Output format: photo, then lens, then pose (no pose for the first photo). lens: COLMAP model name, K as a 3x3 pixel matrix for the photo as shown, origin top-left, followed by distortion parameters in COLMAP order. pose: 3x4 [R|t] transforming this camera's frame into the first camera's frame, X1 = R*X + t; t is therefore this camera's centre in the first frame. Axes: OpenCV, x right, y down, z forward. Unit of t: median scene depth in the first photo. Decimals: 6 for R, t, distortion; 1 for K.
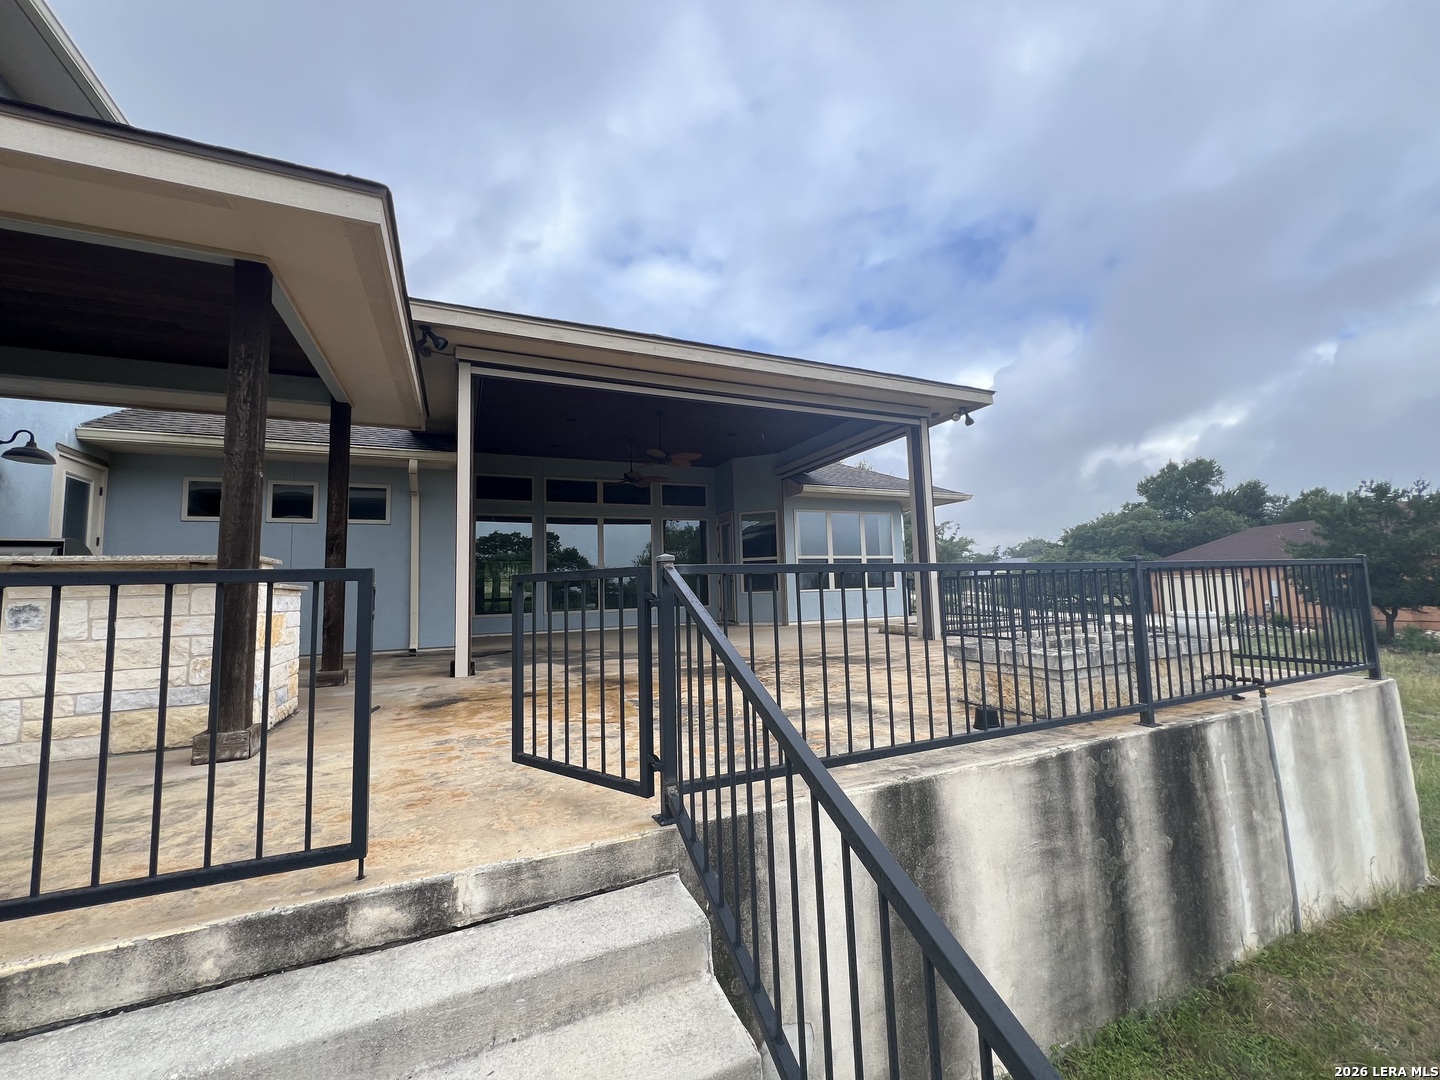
lens RADIAL K [[576.8, 0, 718.4], [0, 576.8, 533.1], [0, 0, 1]] dist [-0.002924, 0.000244]
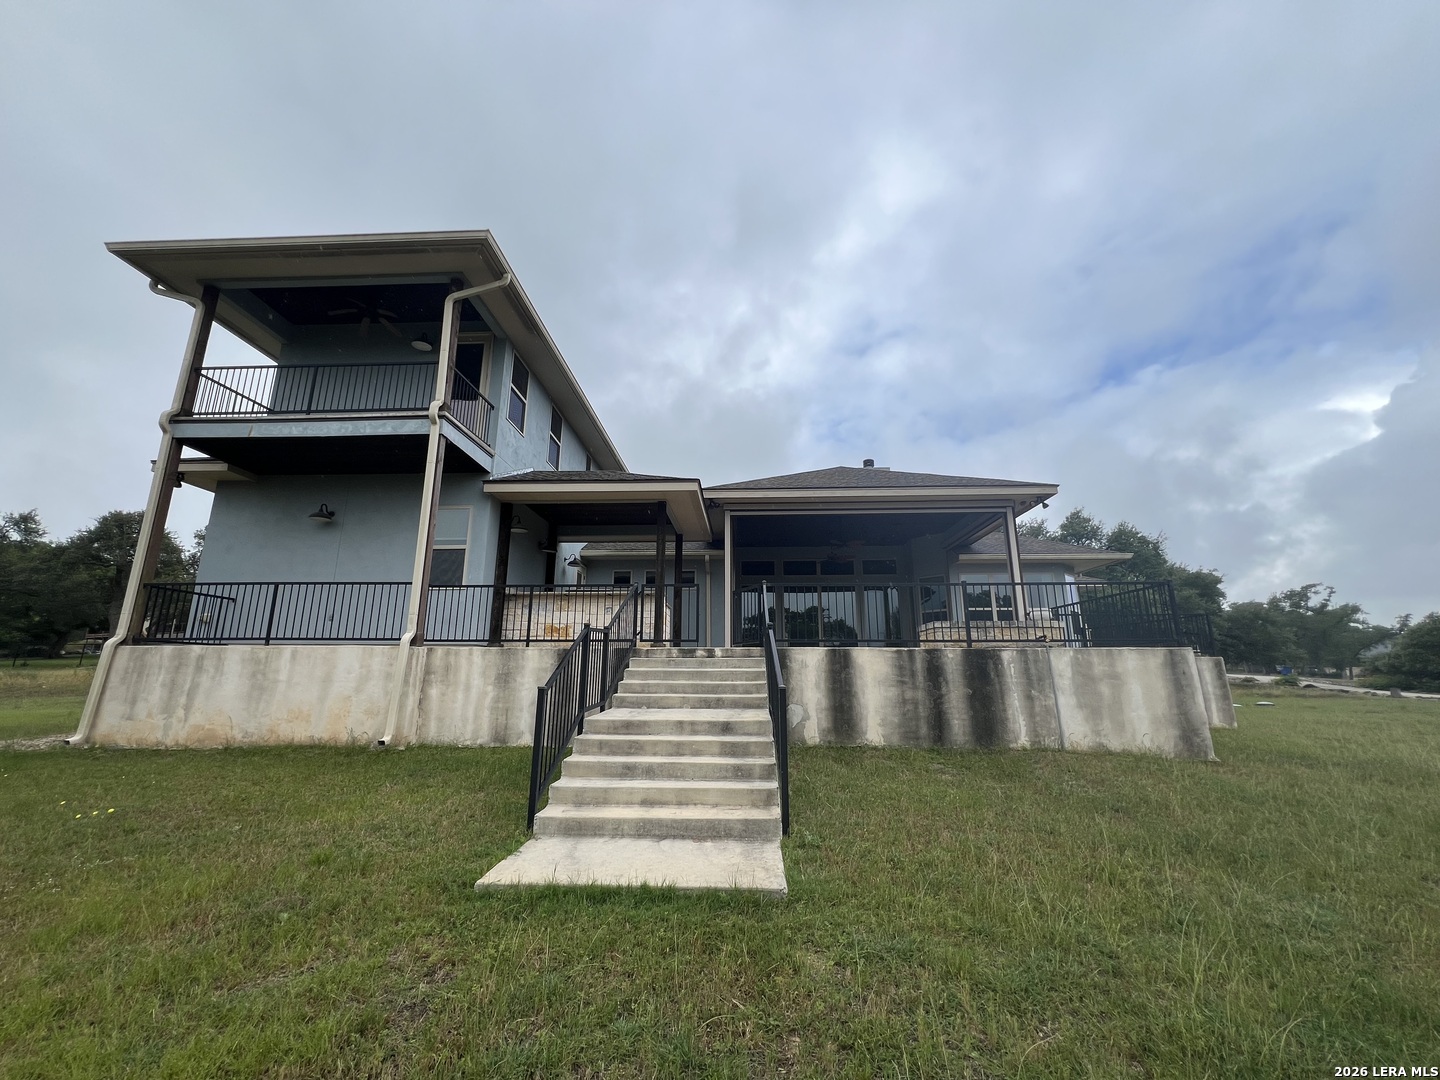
lens RADIAL K [[576.8, 0, 718.7], [0, 576.8, 536.2], [0, 0, 1]] dist [-0.002924, 0.000244]
pose [[0.891532, -0.074036, -0.446867, 0.834202], [0.016115, 0.991112, -0.132054, 0.147784], [0.452672, 0.110529, 0.884800, -1.561007]]
